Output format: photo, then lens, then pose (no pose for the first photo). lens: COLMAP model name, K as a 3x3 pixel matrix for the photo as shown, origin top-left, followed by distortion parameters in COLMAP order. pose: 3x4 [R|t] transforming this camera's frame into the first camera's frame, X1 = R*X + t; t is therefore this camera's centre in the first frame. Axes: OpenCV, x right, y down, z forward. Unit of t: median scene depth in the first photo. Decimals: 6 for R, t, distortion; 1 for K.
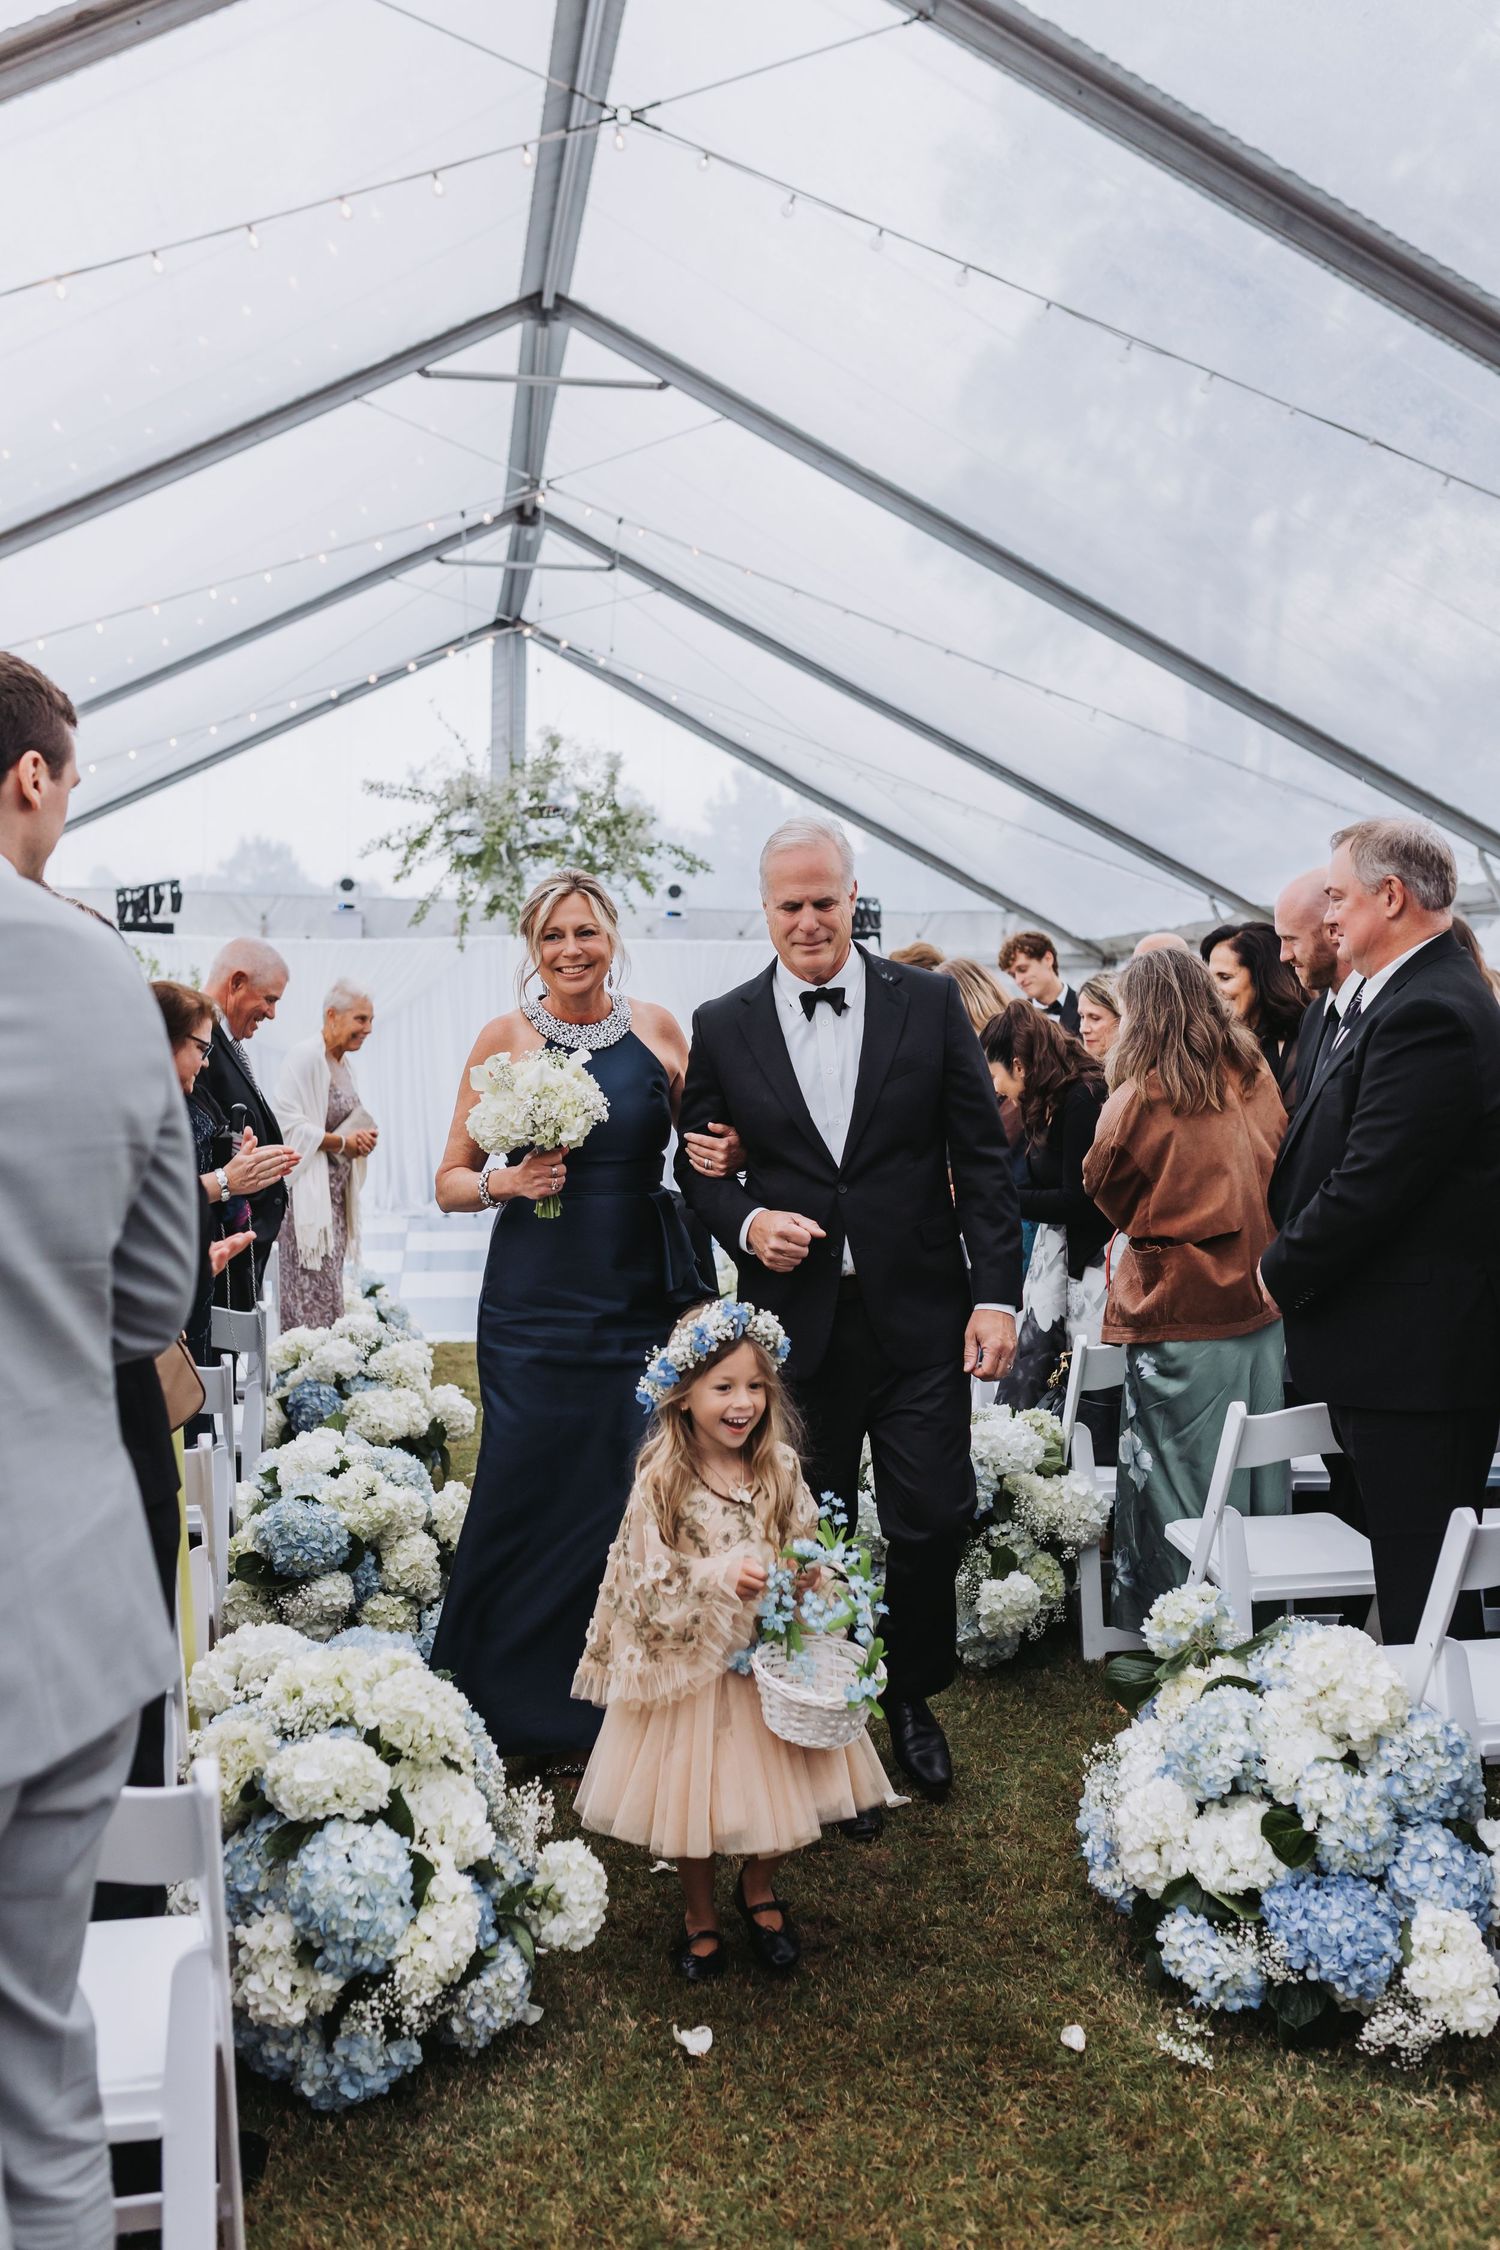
lens RADIAL K [[2210.5, 0, 741.7], [0, 2210.5, 1110.1], [0, 0, 1]] dist [-0.009551, 0.024042]
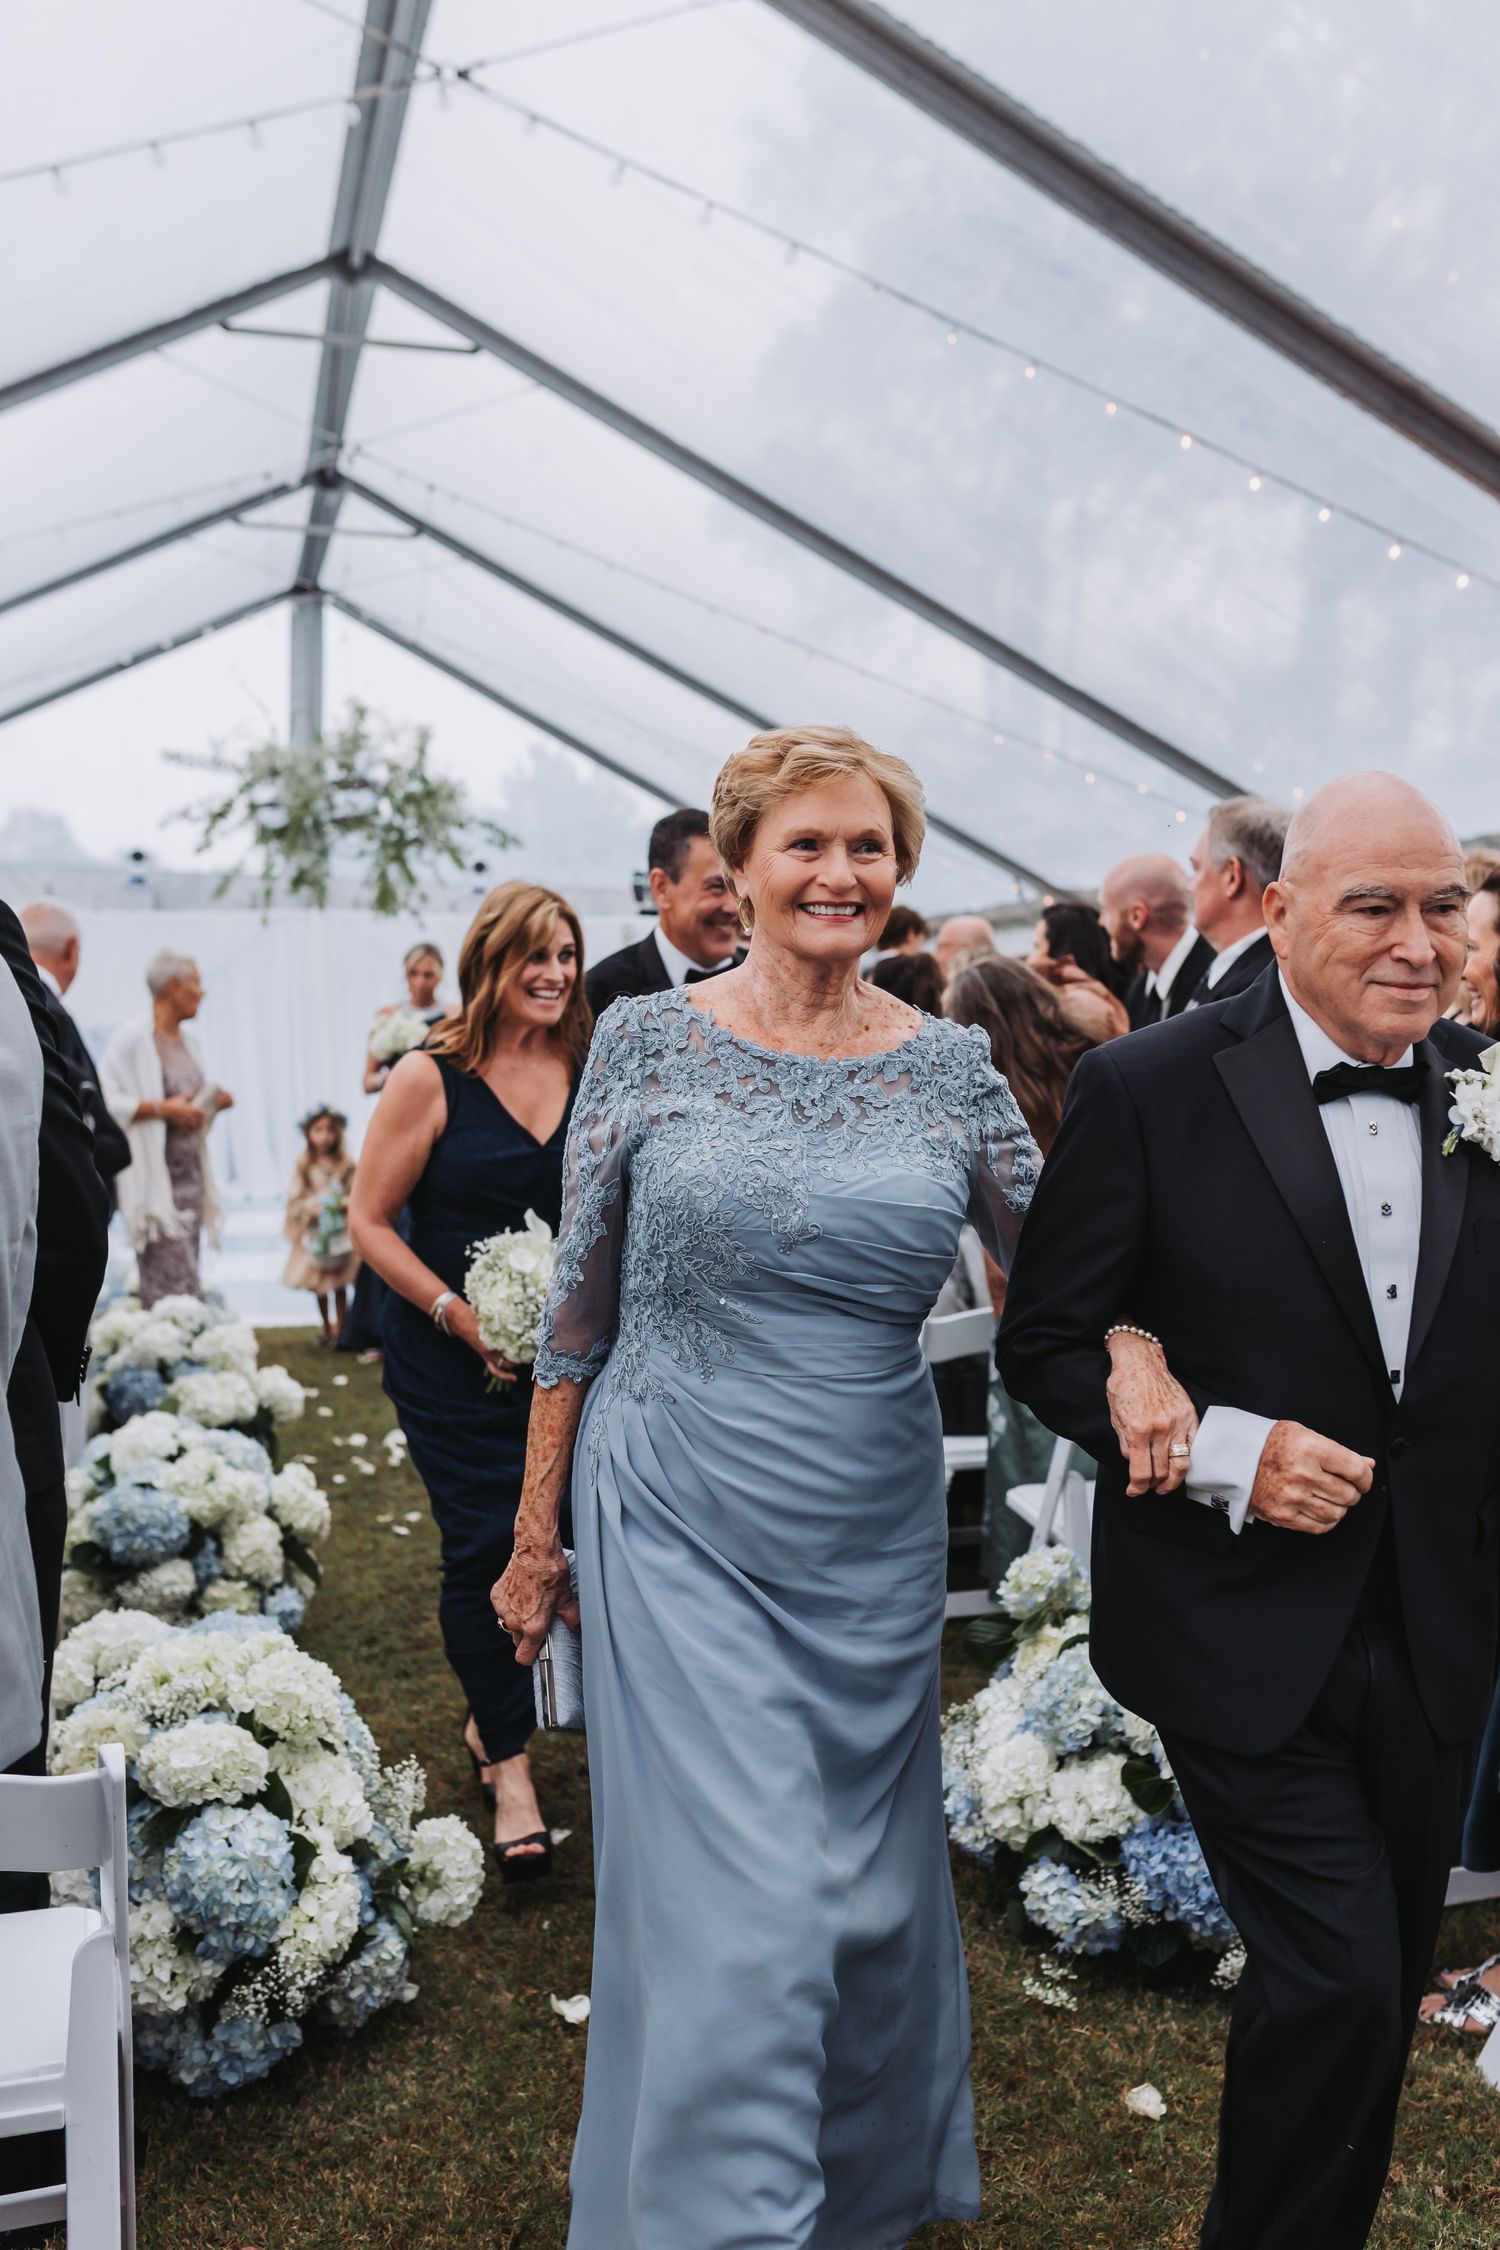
lens RADIAL K [[2218.2, 0, 810.6], [0, 2218.2, 1127.9], [0, 0, 1]] dist [-0.003511, 0.012294]
pose [[0.992529, -0.002927, 0.121974, -0.035585], [0.000808, 0.999848, 0.017419, 0.001155], [-0.122006, -0.017190, 0.992380, -0.011410]]
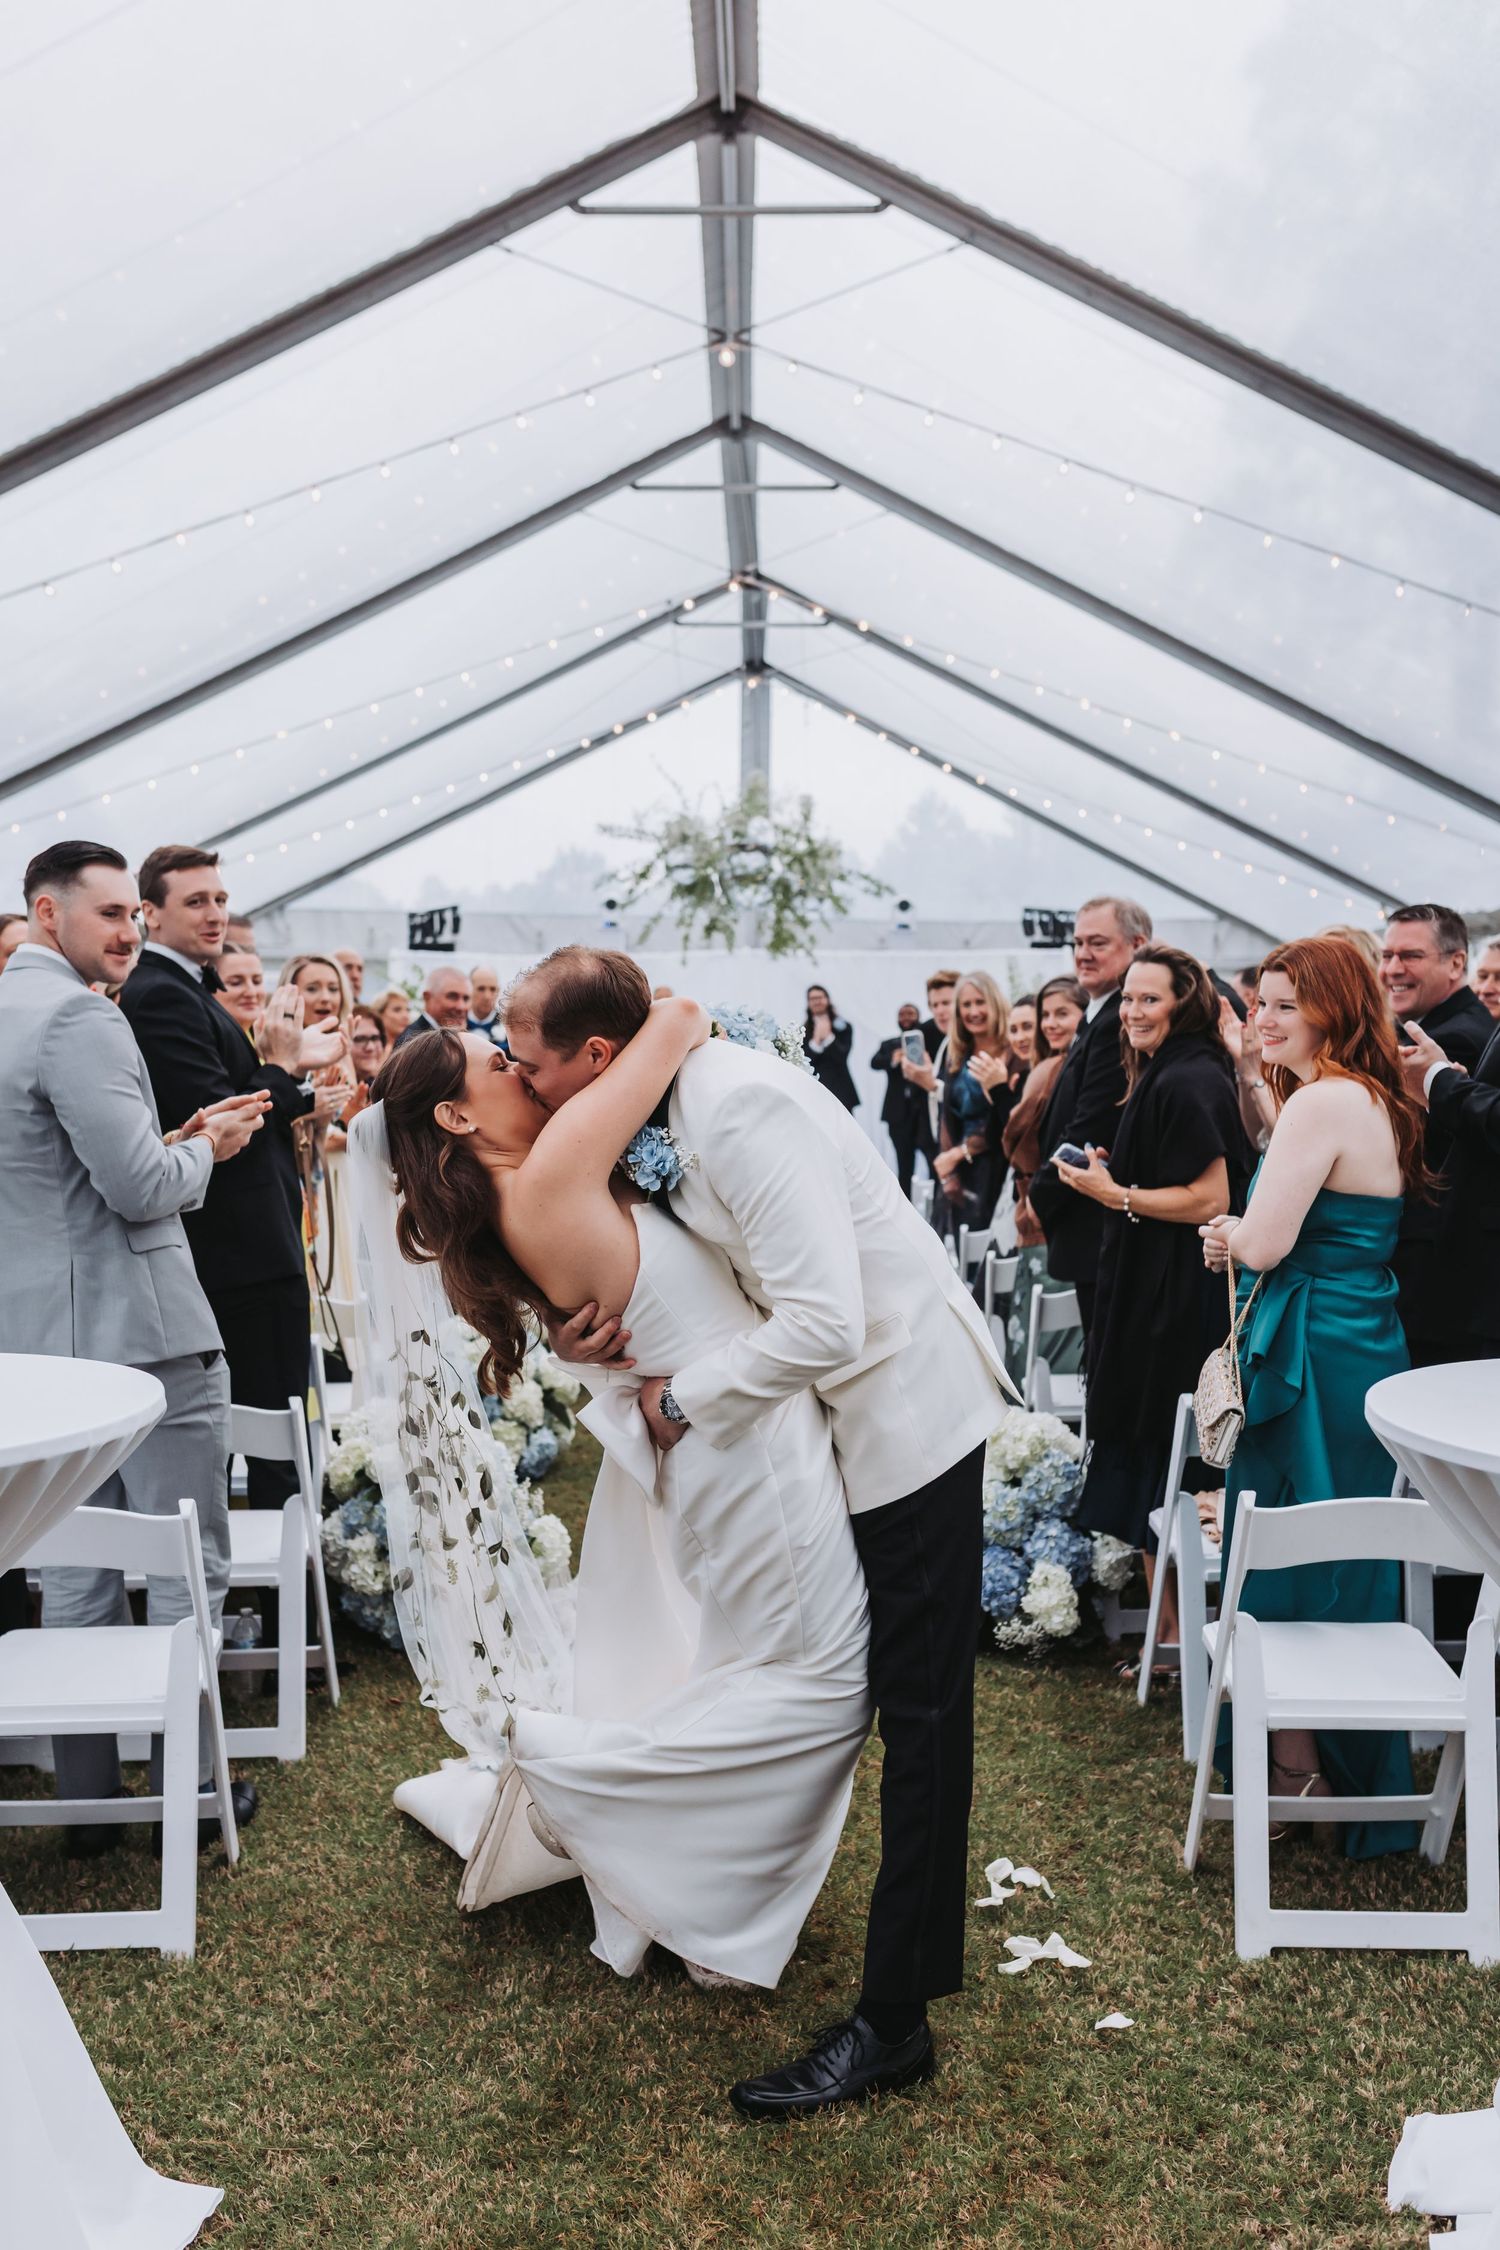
lens RADIAL K [[2178.2, 0, 700.2], [0, 2178.2, 1123.7], [0, 0, 1]] dist [-0.010722, -0.004710]
pose [[0.987306, -0.000595, -0.158827, 0.306156], [0.001679, 0.999976, 0.006690, 0.016493], [0.158819, -0.006872, 0.987284, -0.638955]]
